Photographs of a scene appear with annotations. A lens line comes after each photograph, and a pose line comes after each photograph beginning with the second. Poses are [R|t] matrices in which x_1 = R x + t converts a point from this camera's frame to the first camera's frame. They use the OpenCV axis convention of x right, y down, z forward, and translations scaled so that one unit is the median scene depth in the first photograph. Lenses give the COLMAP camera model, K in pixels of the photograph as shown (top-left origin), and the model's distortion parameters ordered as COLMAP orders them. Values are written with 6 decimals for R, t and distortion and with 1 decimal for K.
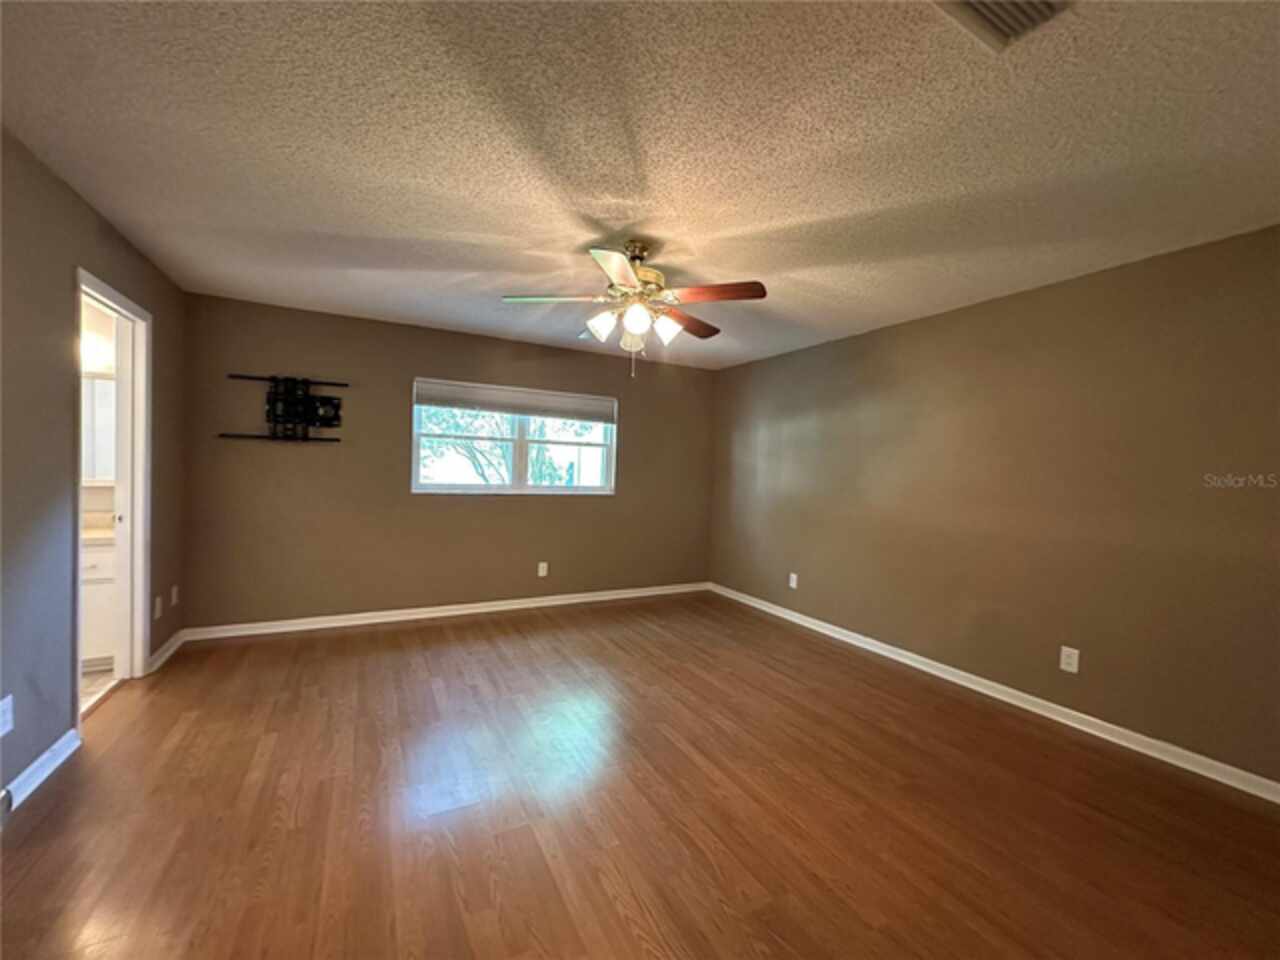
lens RADIAL K [[509.6, 0, 640.0], [0, 509.6, 480.0], [0, 0, 1]] dist [0.001423, 0.000096]
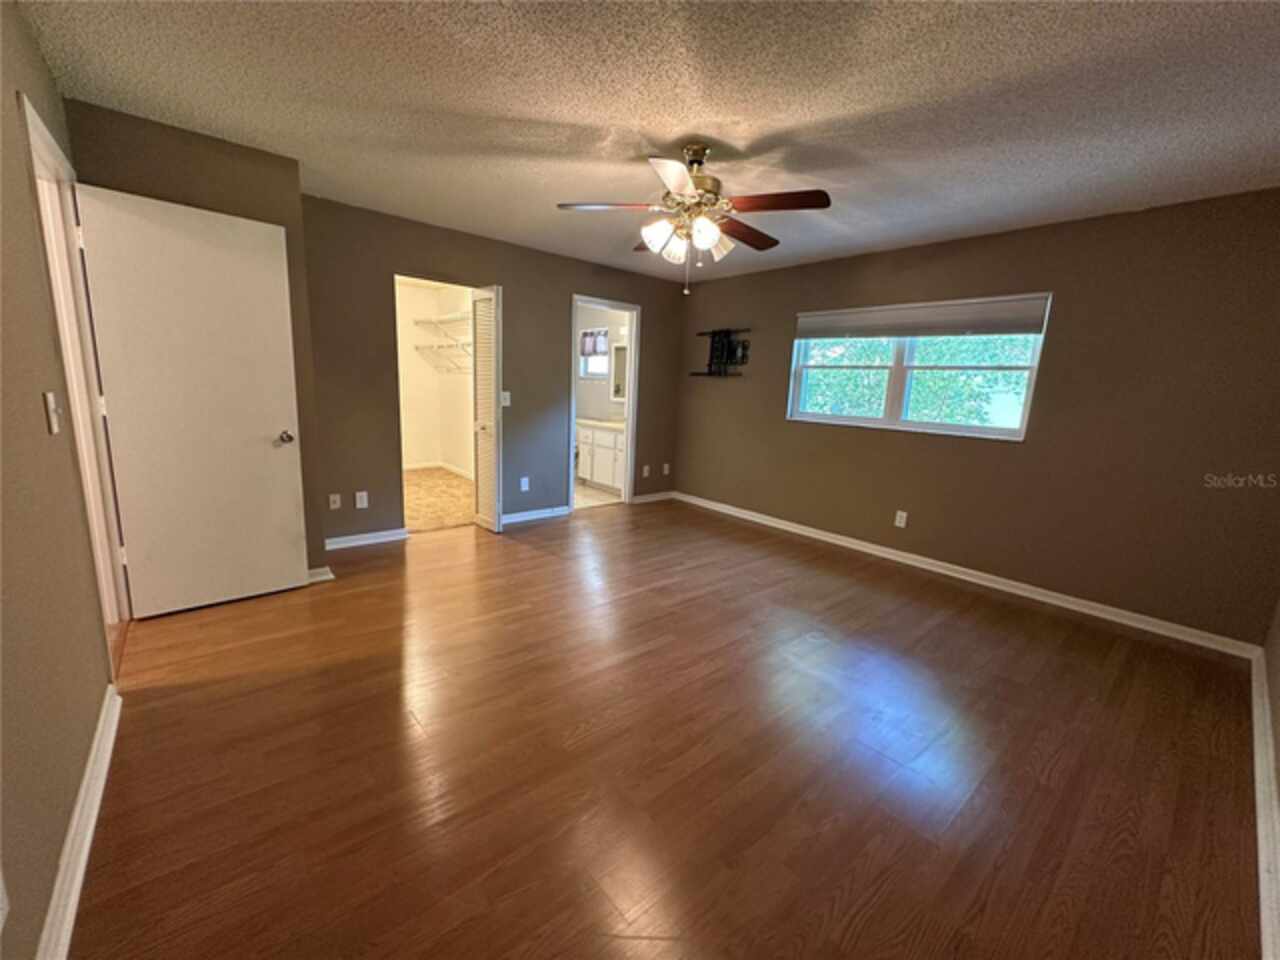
lens RADIAL K [[508.4, 0, 640.0], [0, 508.4, 480.0], [0, 0, 1]] dist [0.001673, 0.000024]
pose [[0.222415, 0.158882, -0.961919, 0.650539], [-0.055825, 0.987089, 0.150131, 0.007997], [0.973353, 0.020308, 0.228413, 0.461857]]
